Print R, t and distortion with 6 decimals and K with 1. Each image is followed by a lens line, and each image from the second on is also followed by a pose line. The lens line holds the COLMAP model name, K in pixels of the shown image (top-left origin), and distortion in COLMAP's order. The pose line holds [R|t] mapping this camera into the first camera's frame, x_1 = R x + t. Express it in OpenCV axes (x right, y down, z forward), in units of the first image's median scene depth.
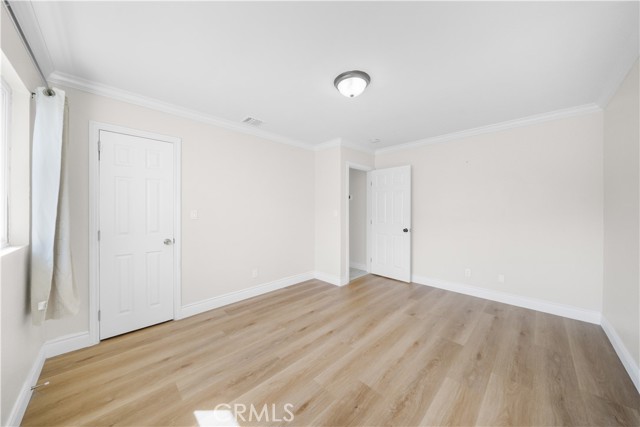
lens RADIAL K [[218.3, 0, 317.0], [0, 218.3, 211.2], [0, 0, 1]] dist [-0.003356, -0.000097]
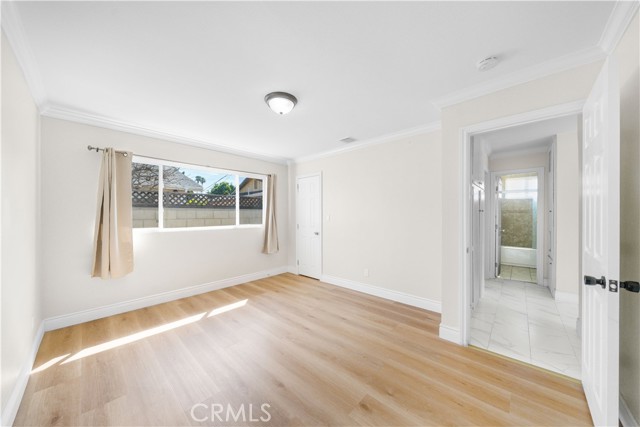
lens RADIAL K [[218.3, 0, 315.9], [0, 218.3, 216.0], [0, 0, 1]] dist [-0.003356, -0.000097]
pose [[0.043947, 0.003166, -0.999029, 0.966462], [-0.001217, 0.999994, 0.003116, -0.000350], [0.999033, 0.001079, 0.043951, 0.852131]]
